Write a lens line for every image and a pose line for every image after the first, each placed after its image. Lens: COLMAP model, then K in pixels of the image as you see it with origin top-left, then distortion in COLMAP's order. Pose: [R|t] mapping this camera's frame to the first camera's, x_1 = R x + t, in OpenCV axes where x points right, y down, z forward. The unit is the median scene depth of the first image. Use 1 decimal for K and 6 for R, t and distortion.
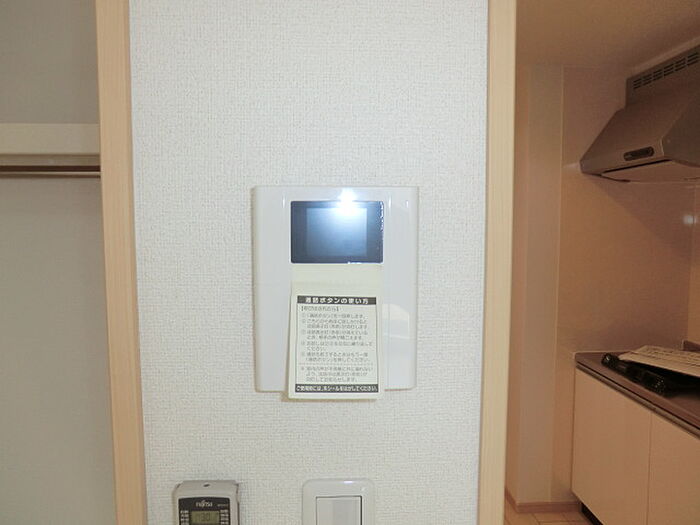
lens RADIAL K [[499.3, 0, 350.0], [0, 499.3, 262.5], [0, 0, 1]] dist [-0.083098, 0.073619]
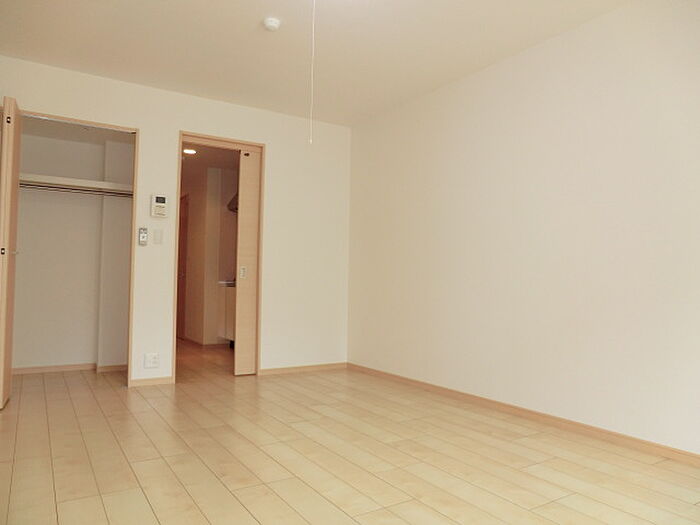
lens RADIAL K [[499.3, 0, 350.0], [0, 499.3, 262.5], [0, 0, 1]] dist [-0.083098, 0.073619]
pose [[0.862928, 0.031222, 0.504362, -0.334157], [0.027075, 0.993799, -0.107844, 0.463478], [-0.504602, 0.106717, 0.856731, -1.818391]]
